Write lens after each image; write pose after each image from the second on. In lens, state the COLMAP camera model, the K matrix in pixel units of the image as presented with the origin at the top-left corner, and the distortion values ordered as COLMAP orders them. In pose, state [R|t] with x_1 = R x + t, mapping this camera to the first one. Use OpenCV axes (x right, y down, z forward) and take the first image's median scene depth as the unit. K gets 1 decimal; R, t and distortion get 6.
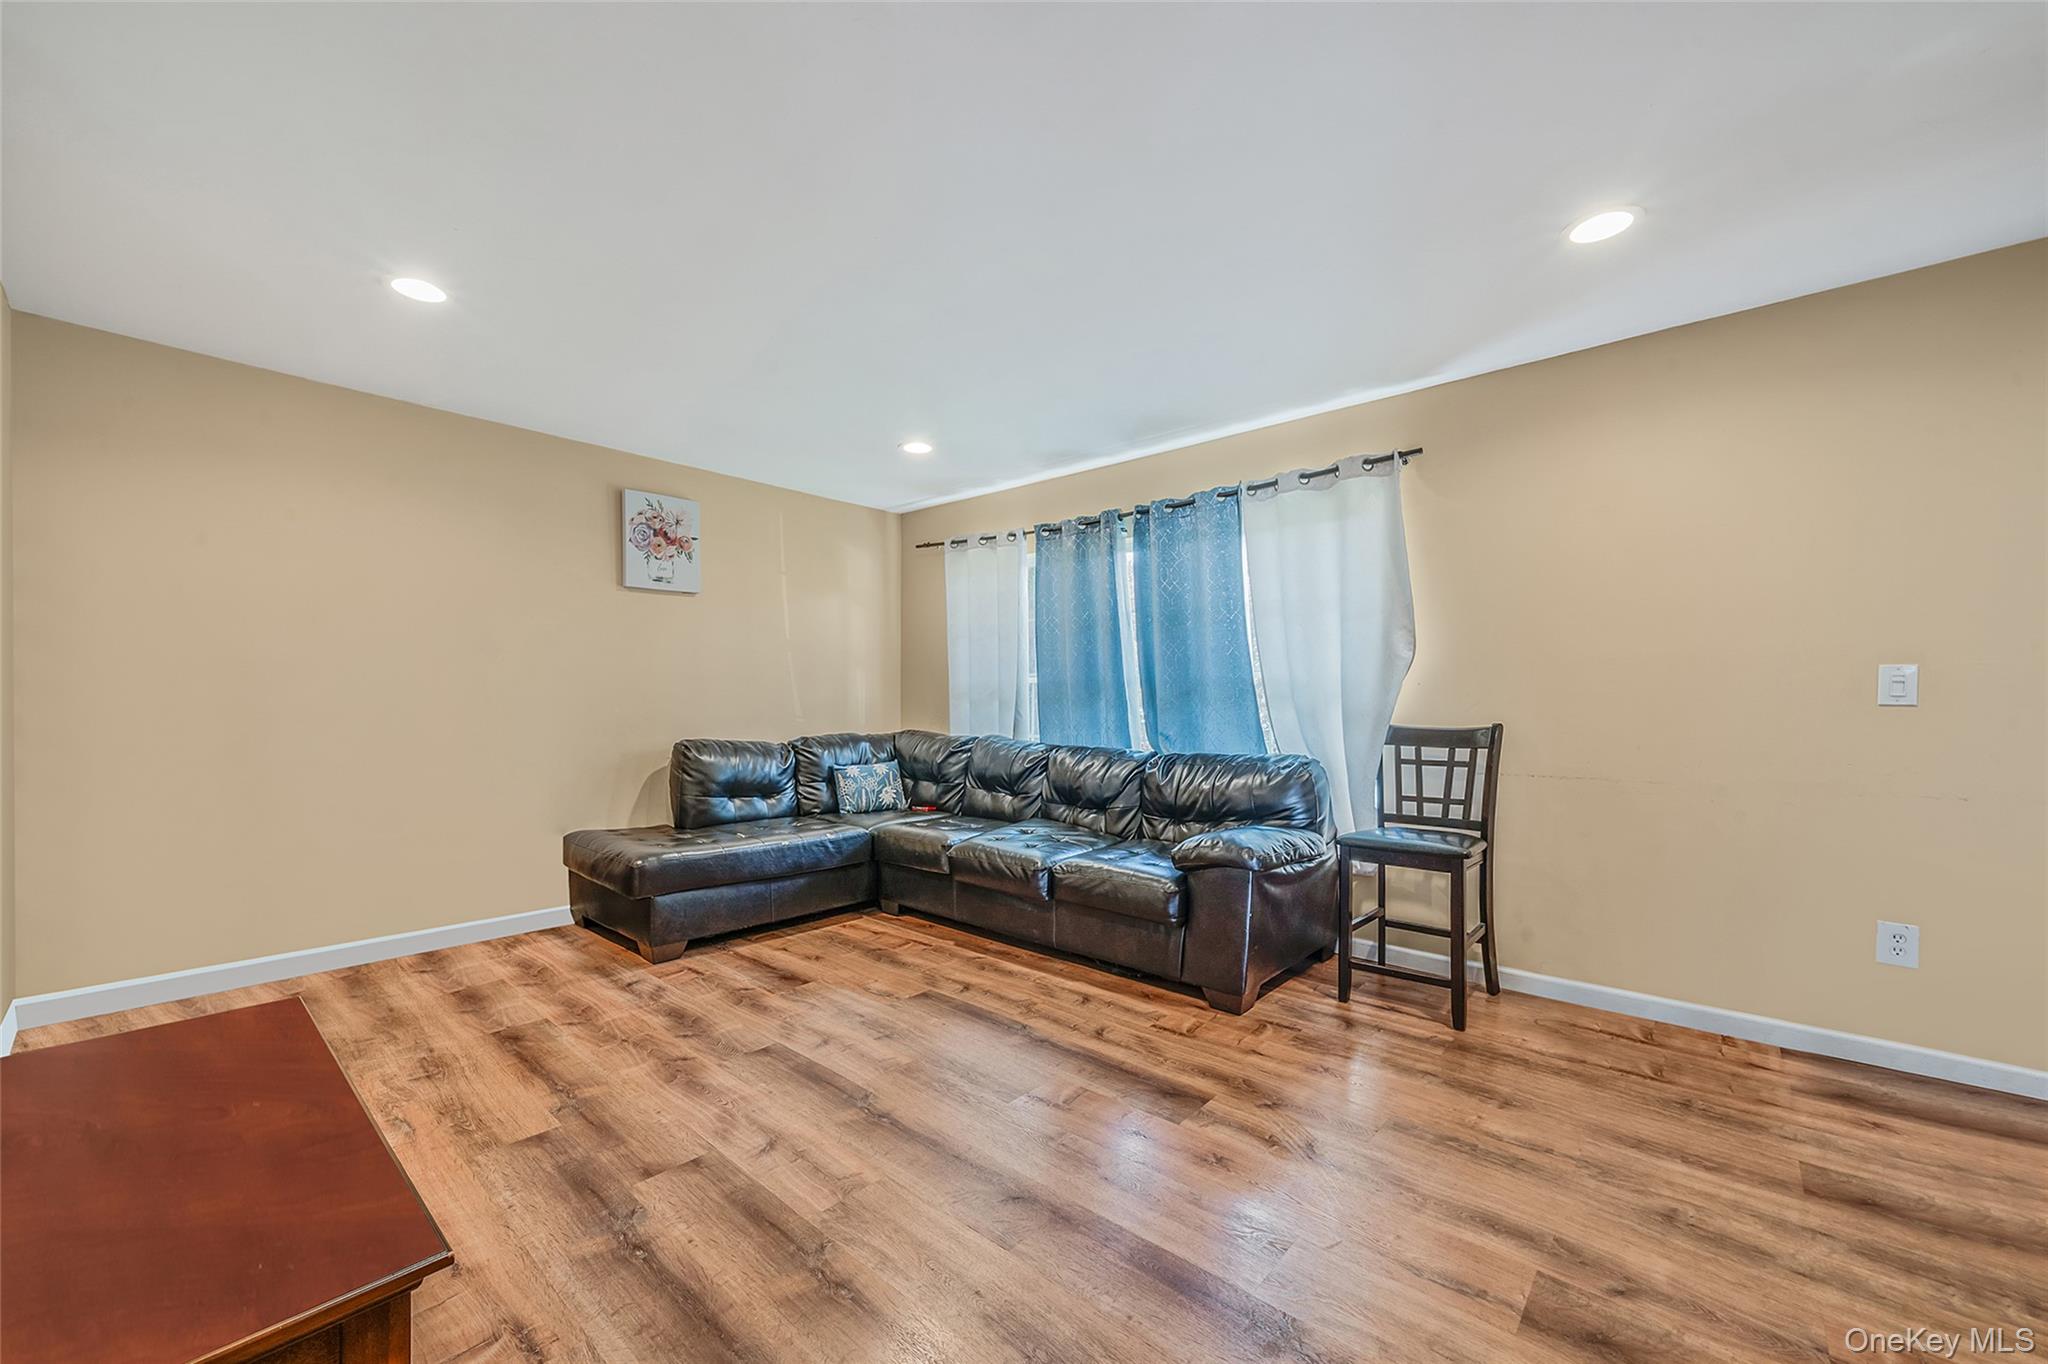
lens RADIAL K [[784.7, 0, 983.5], [0, 784.7, 688.0], [0, 0, 1]] dist [-0.001583, -0.000128]
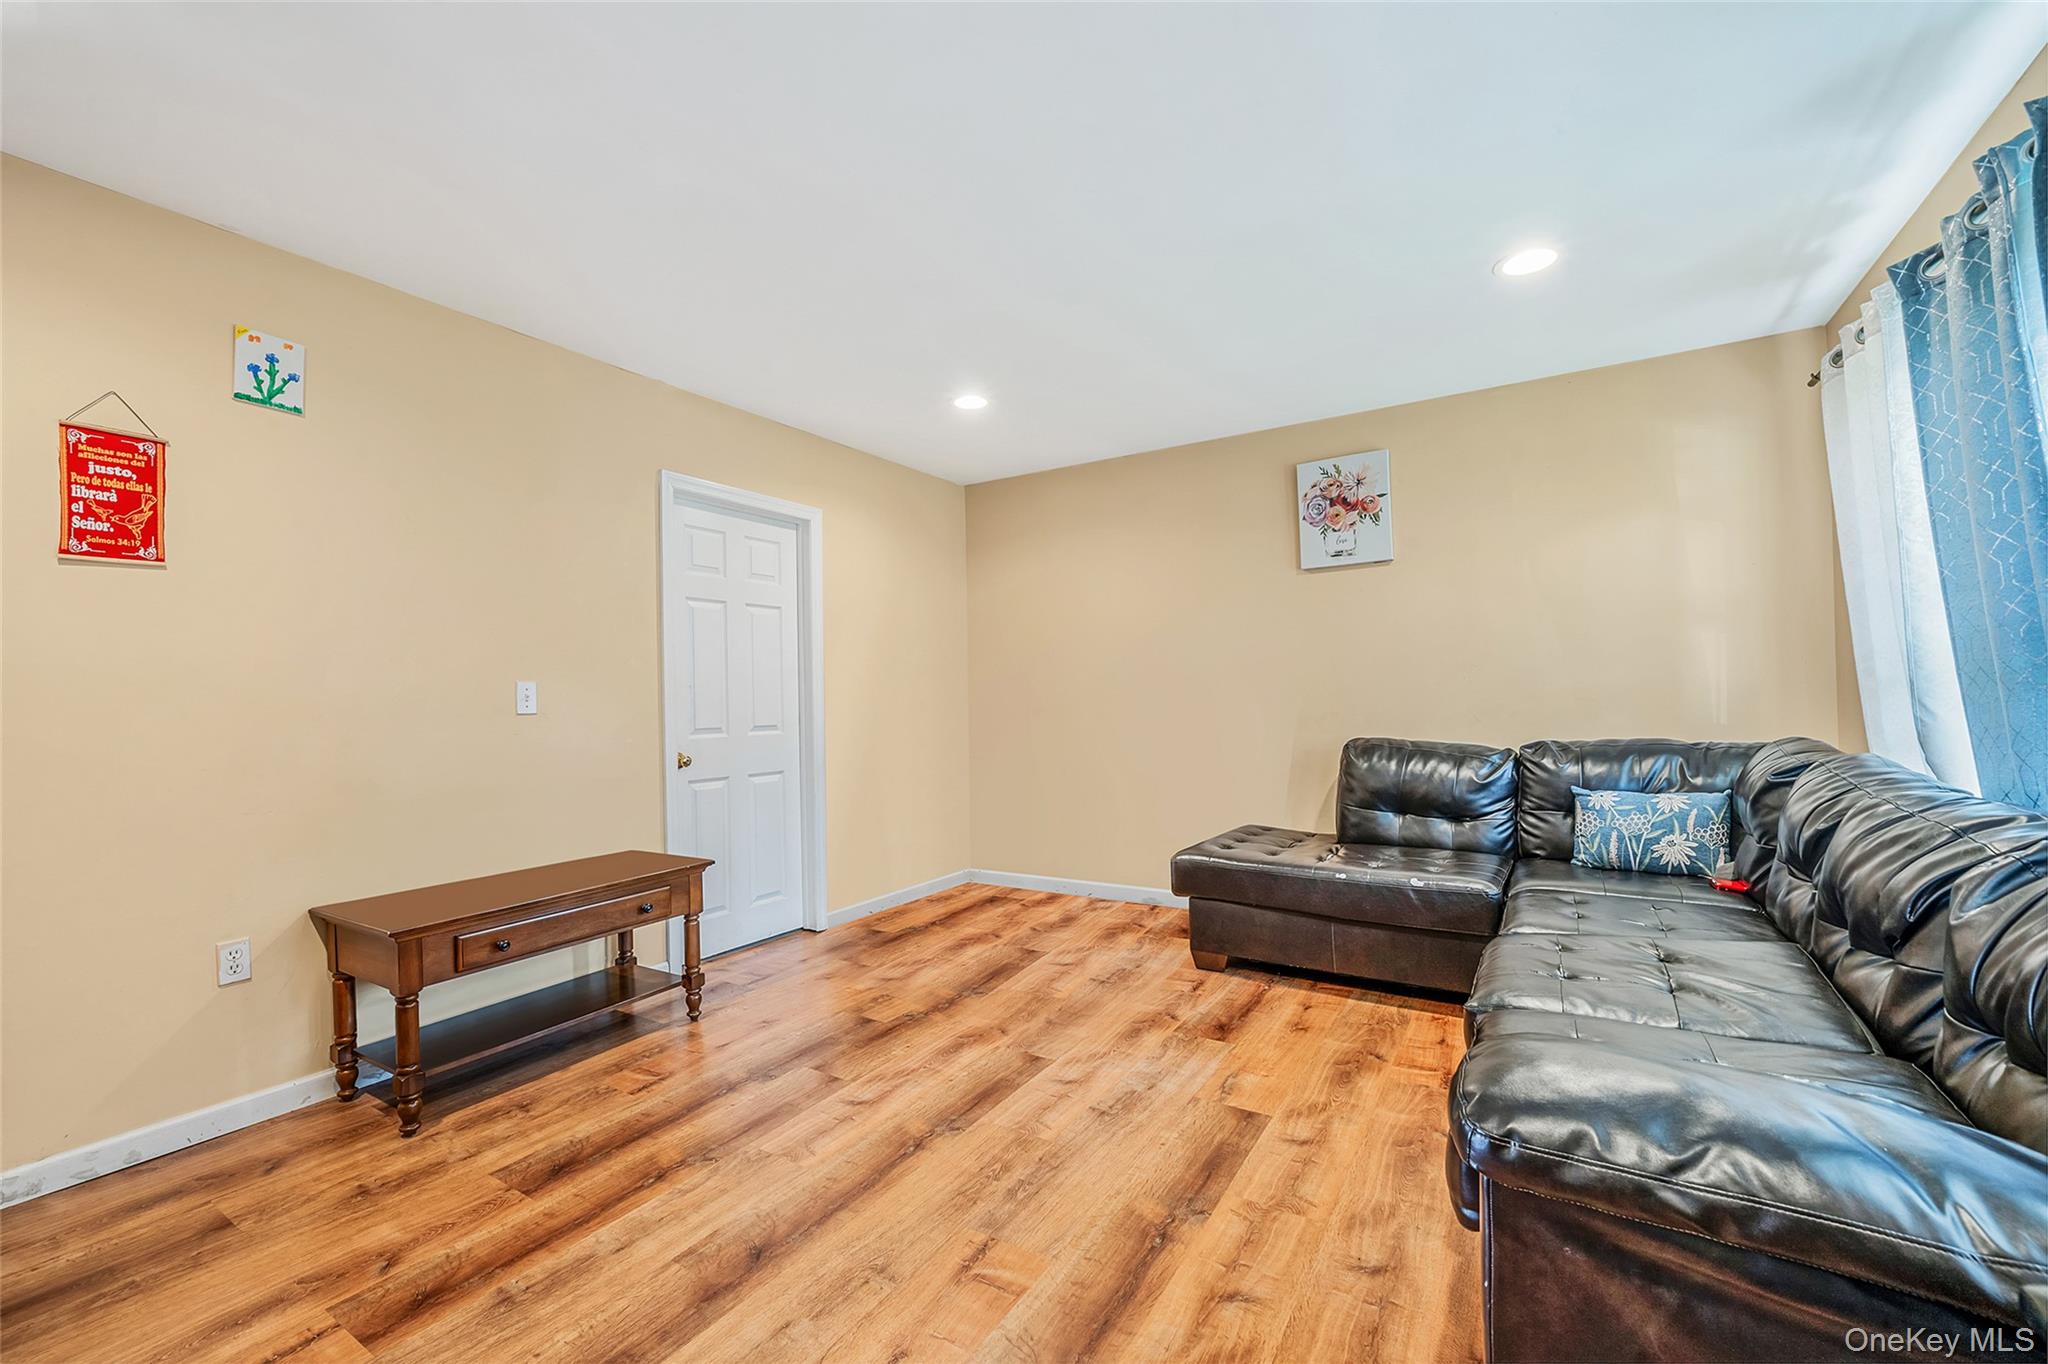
lens RADIAL K [[842.7, 0, 1024.0], [0, 842.7, 682.0], [0, 0, 1]] dist [-0.000376, 0.000012]
pose [[0.189291, -0.026382, -0.981567, 0.472836], [0.036404, 0.999140, -0.019834, 0.011338], [0.981246, -0.031979, 0.190089, 0.505829]]
